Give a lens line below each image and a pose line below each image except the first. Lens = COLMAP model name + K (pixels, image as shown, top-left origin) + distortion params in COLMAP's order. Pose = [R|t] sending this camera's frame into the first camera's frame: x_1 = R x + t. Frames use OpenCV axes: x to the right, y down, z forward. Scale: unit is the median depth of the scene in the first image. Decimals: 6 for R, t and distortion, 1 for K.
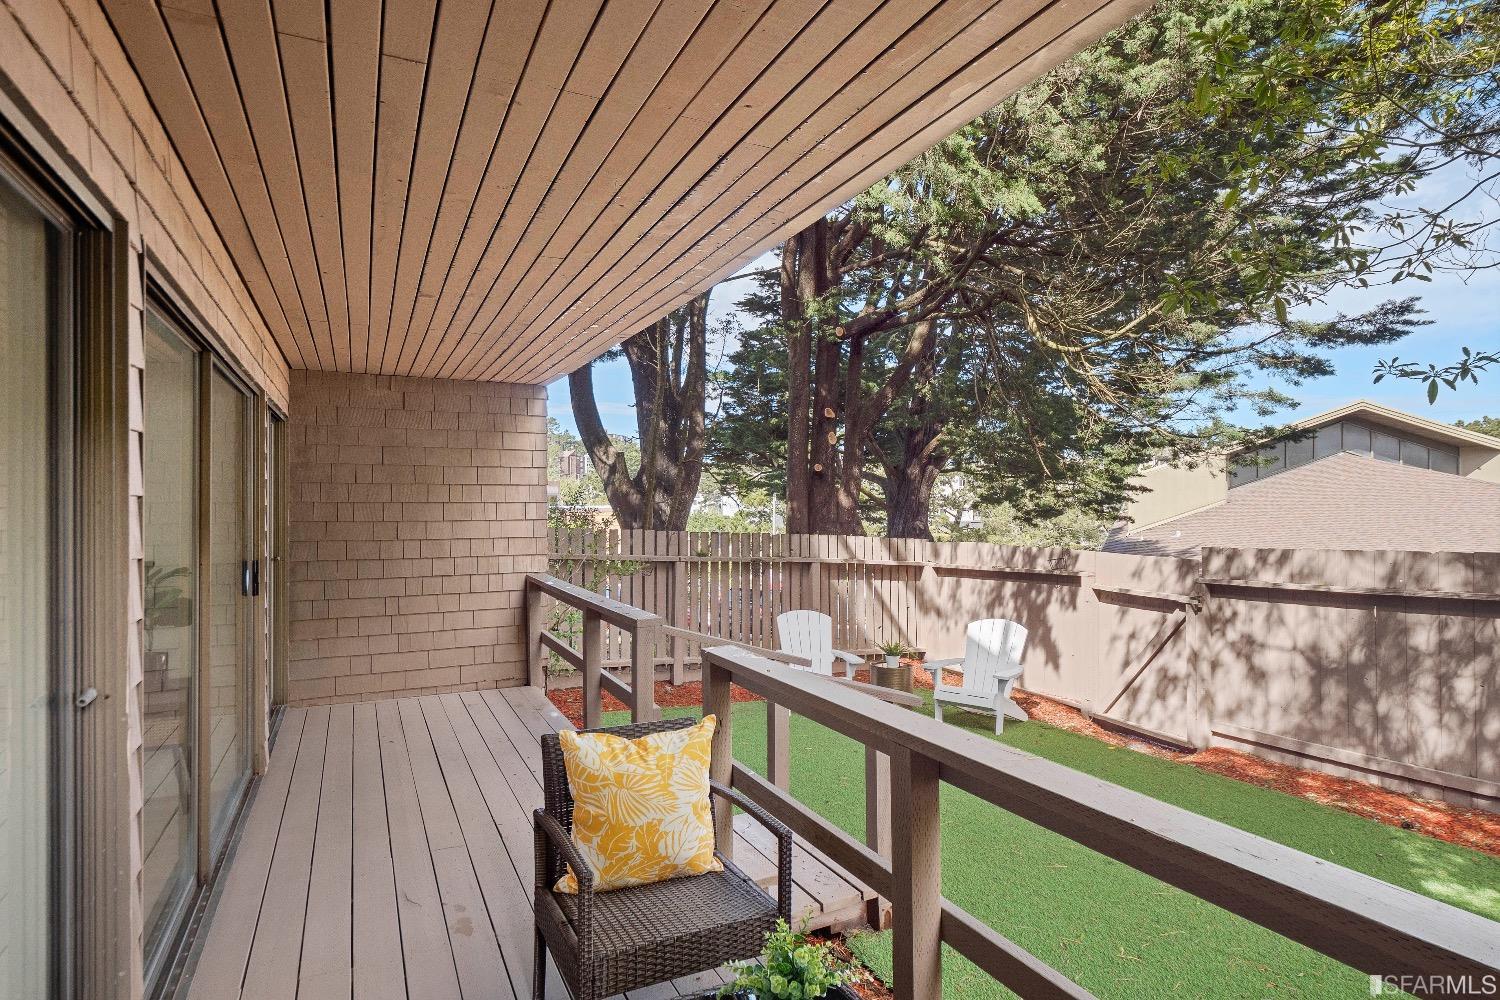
lens RADIAL K [[795.7, 0, 738.7], [0, 795.7, 492.9], [0, 0, 1]] dist [-0.004415, -0.001905]
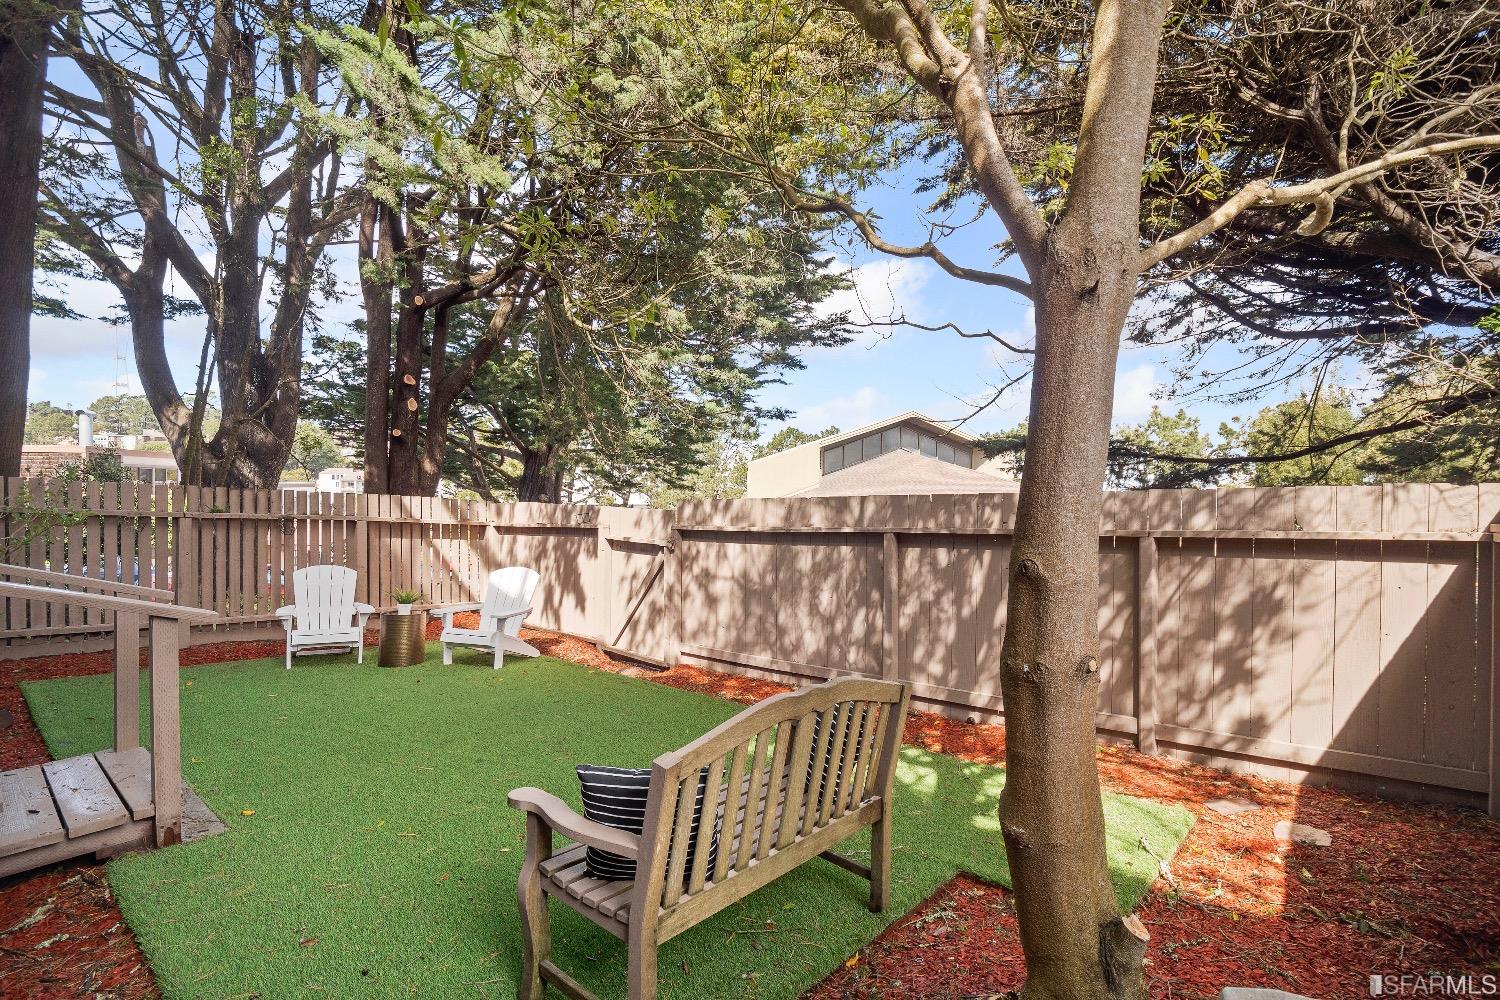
lens RADIAL K [[731.2, 0, 727.4], [0, 731.2, 480.1], [0, 0, 1]] dist [0.001409, -0.001767]
pose [[0.922762, 0.015742, 0.385050, 0.219322], [-0.016727, 0.999860, -0.000793, 0.038974], [-0.385008, -0.005708, 0.922895, -0.044372]]
